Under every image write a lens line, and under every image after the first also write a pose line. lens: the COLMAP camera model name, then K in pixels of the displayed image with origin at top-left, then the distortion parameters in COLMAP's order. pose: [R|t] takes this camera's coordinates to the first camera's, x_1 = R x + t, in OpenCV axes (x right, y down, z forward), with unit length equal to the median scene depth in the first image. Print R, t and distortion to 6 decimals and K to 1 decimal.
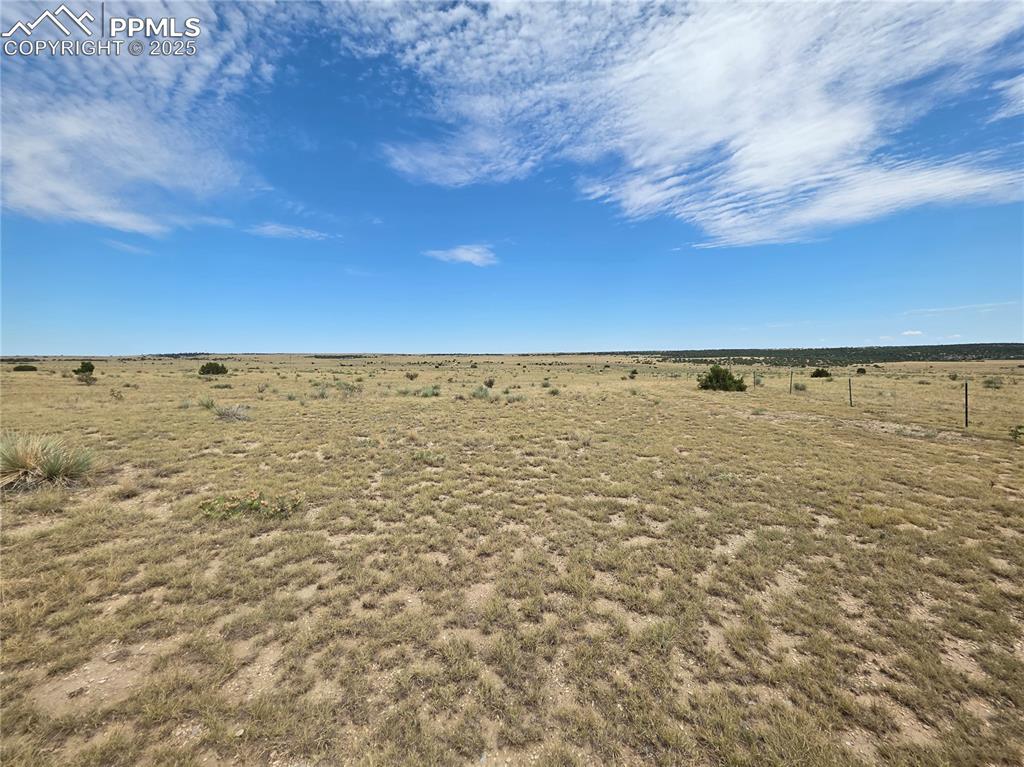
lens RADIAL K [[406.2, 0, 508.6], [0, 406.2, 383.9], [0, 0, 1]] dist [0.001002, -0.000315]
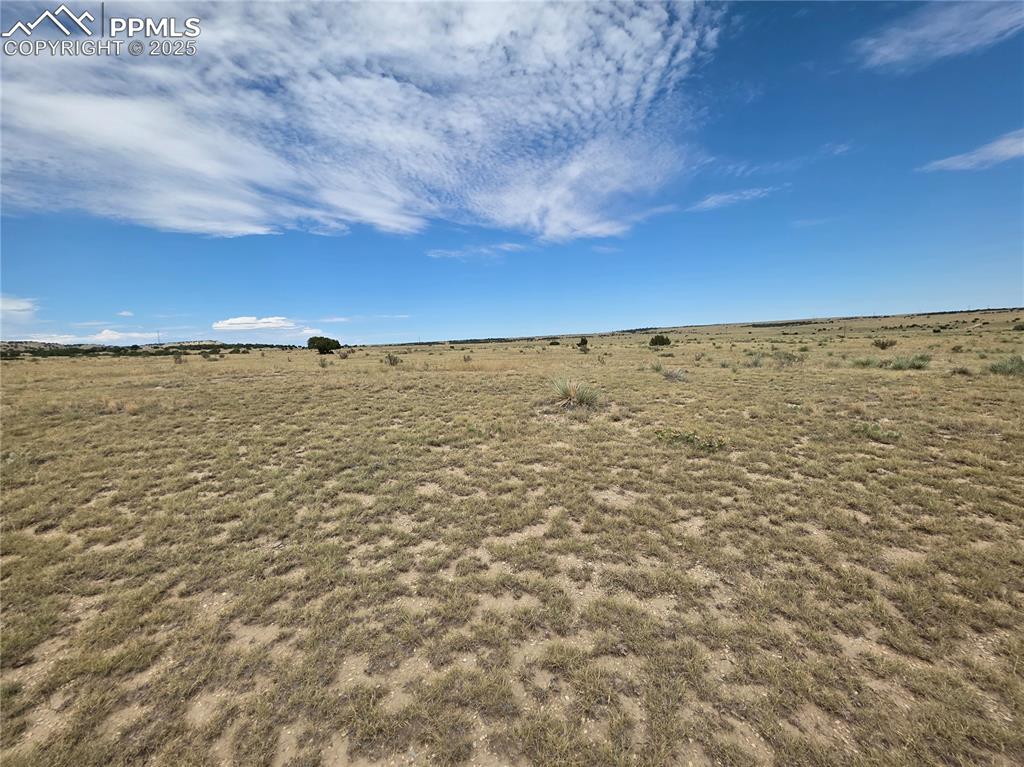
lens RADIAL K [[418.9, 0, 506.3], [0, 418.9, 371.8], [0, 0, 1]] dist [0.001752, 0.000175]
pose [[0.560139, 0.036649, -0.827587, 0.120390], [-0.004280, 0.999136, 0.041349, 0.020882], [0.828387, -0.019620, 0.559812, -0.192133]]
